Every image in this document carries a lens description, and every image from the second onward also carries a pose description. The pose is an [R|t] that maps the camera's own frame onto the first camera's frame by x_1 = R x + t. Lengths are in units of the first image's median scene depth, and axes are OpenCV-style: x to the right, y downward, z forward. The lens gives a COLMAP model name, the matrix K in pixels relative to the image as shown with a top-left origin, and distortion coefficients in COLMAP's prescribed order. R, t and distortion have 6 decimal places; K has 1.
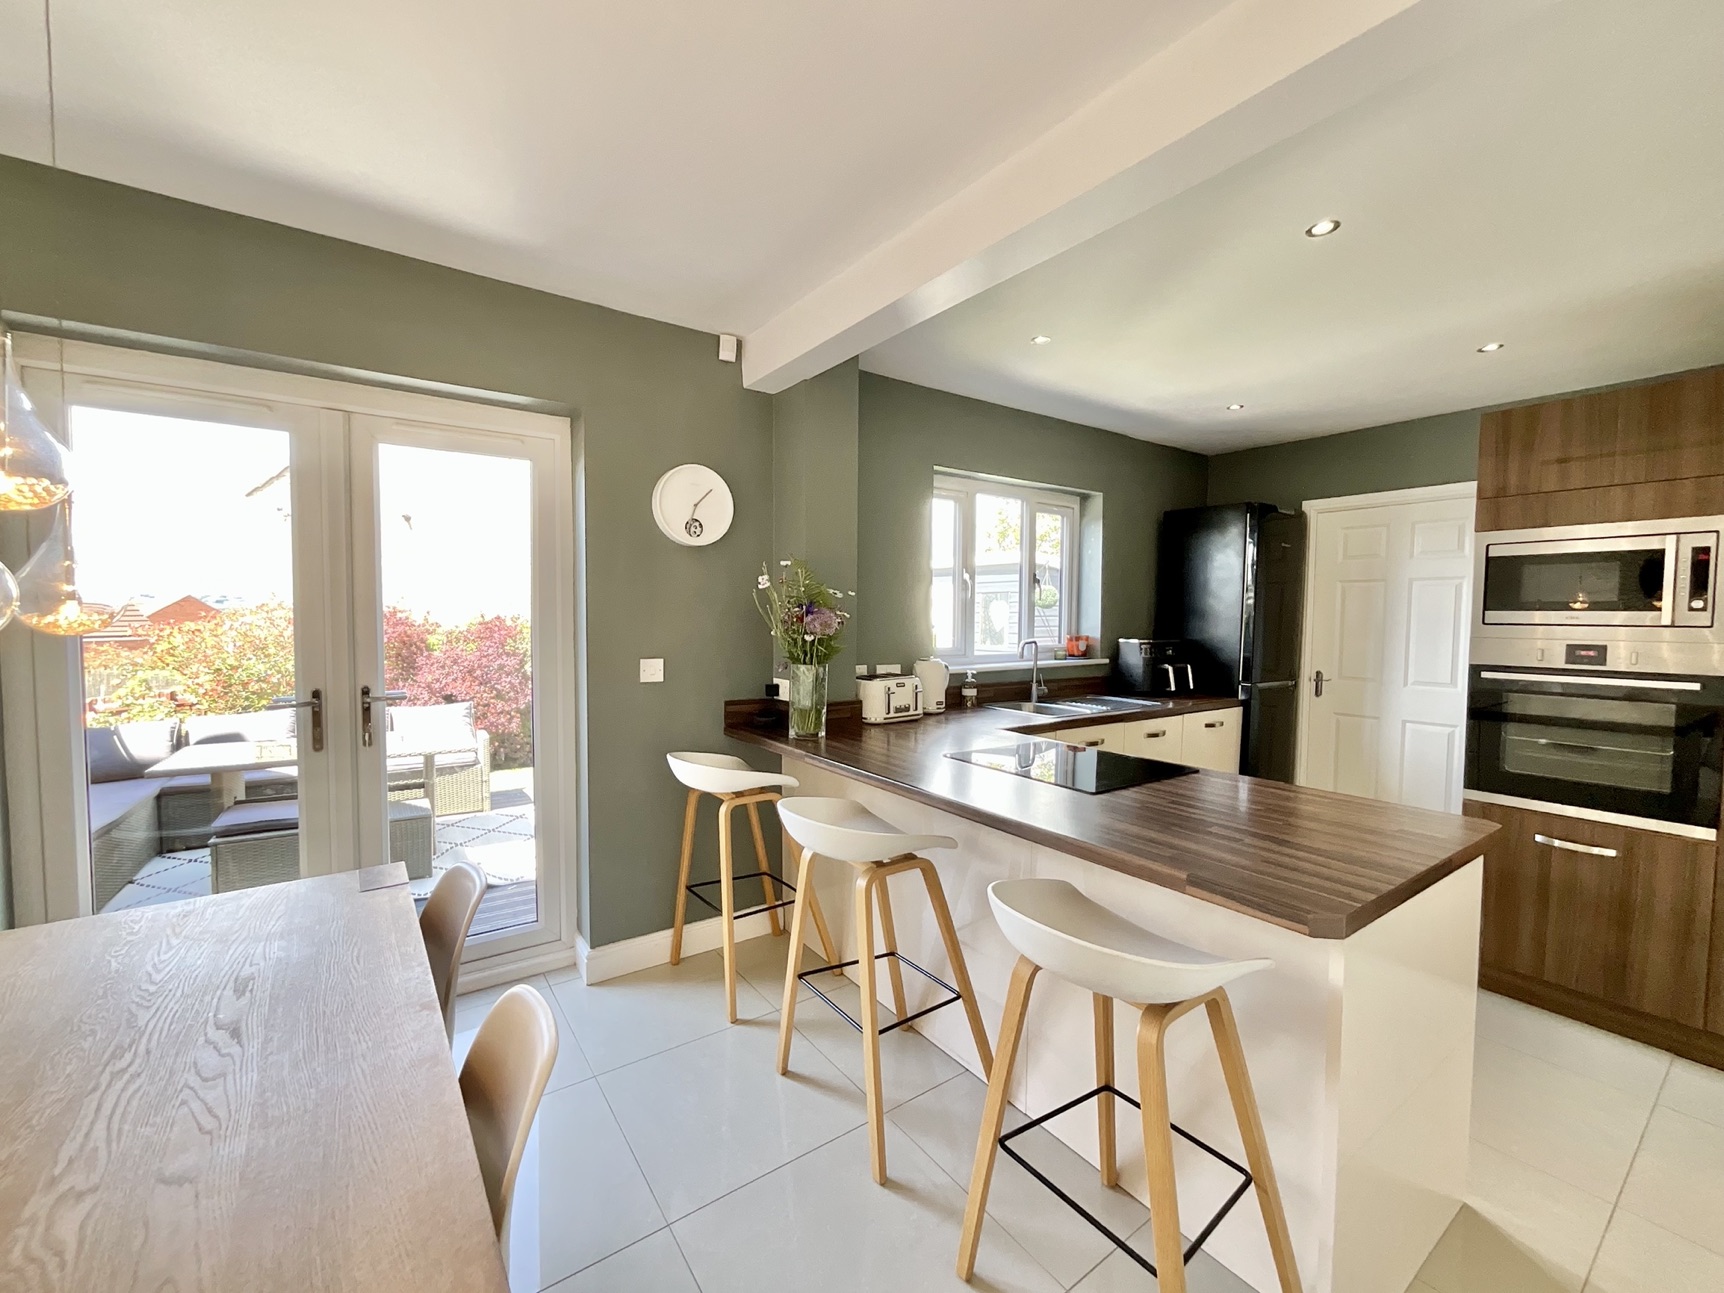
lens RADIAL K [[706.0, 0, 851.2], [0, 706.0, 641.7], [0, 0, 1]] dist [0.003524, -0.002090]
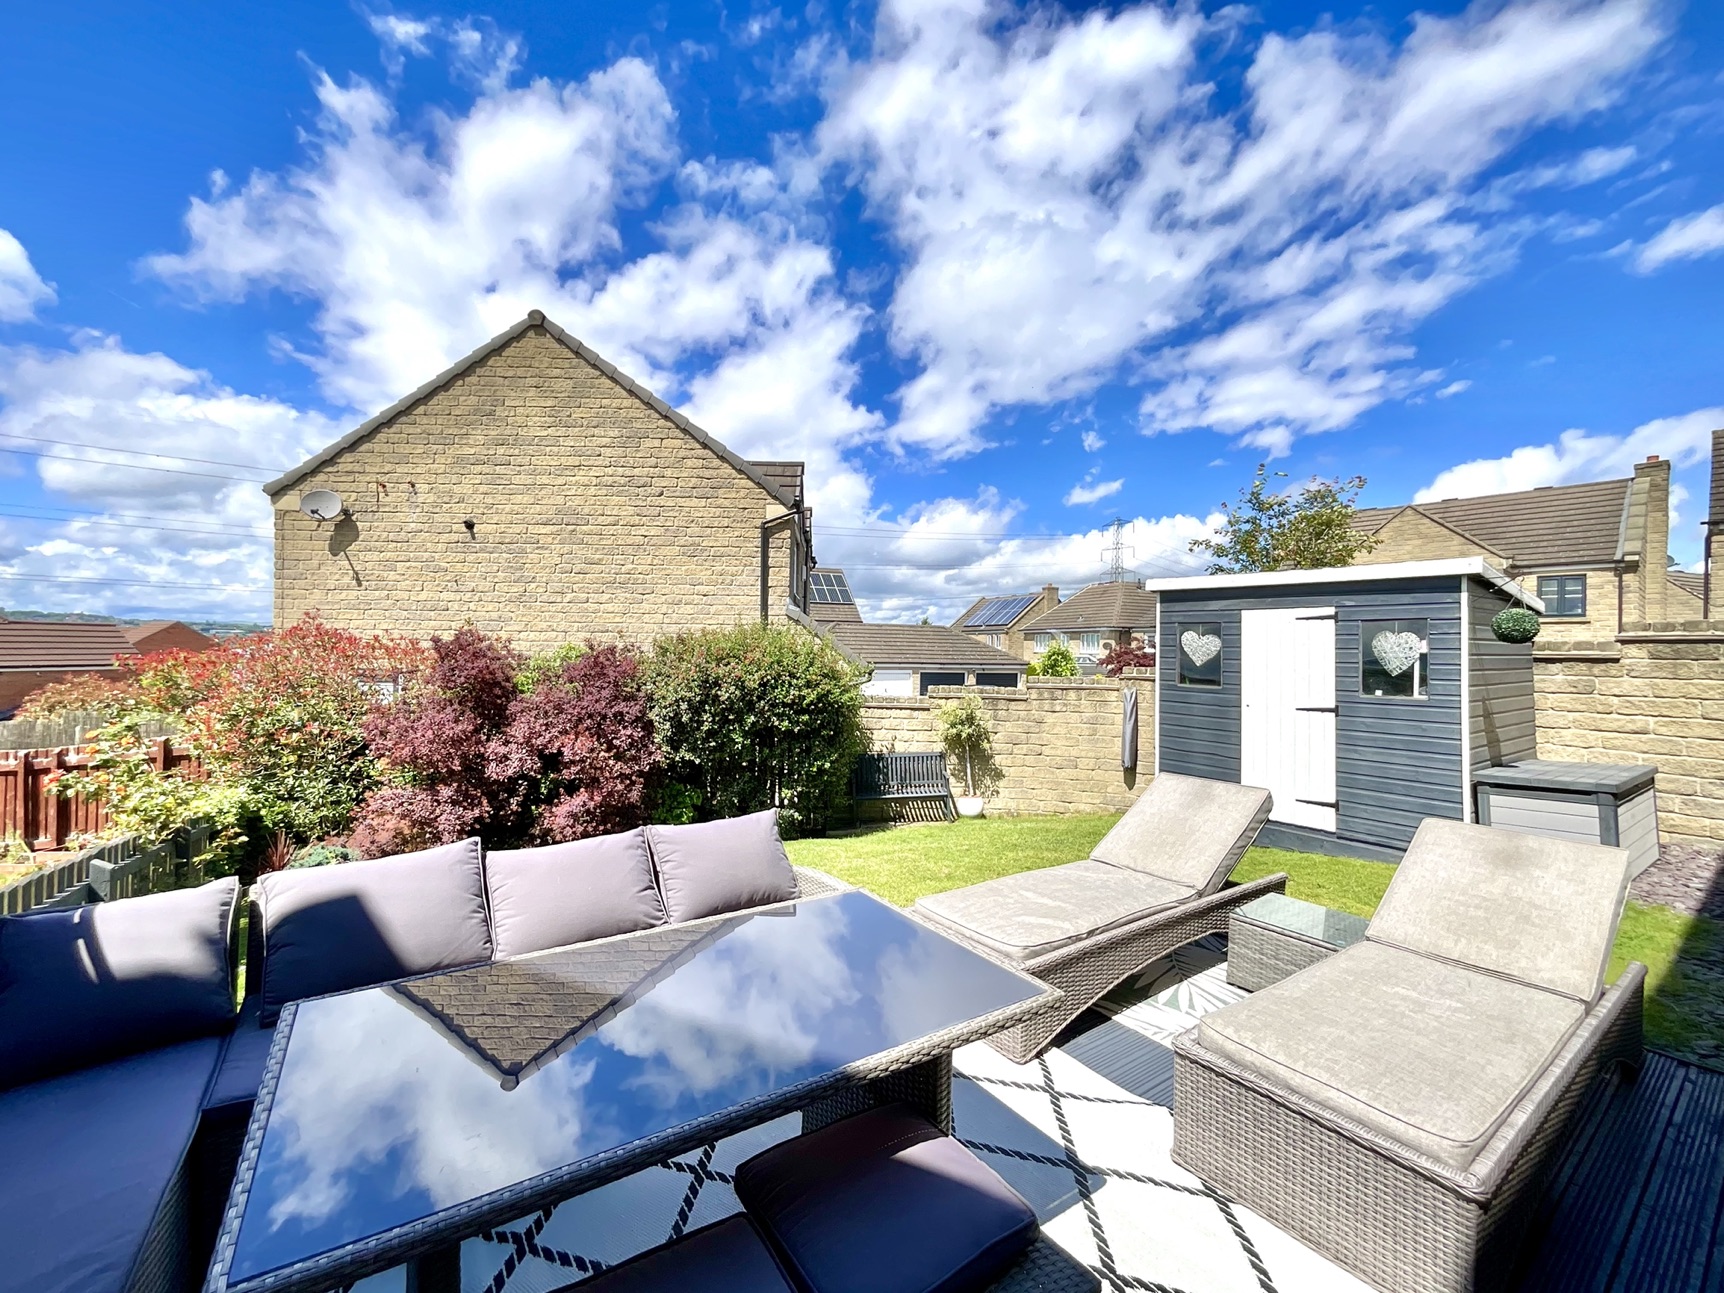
lens RADIAL K [[706.0, 0, 856.9], [0, 706.0, 651.8], [0, 0, 1]] dist [0.003524, -0.002090]
pose [[0.999815, 0.010540, 0.016085, -0.247277], [-0.009936, 0.999259, -0.037172, -0.005545], [-0.016465, 0.037005, 0.999179, 0.238250]]
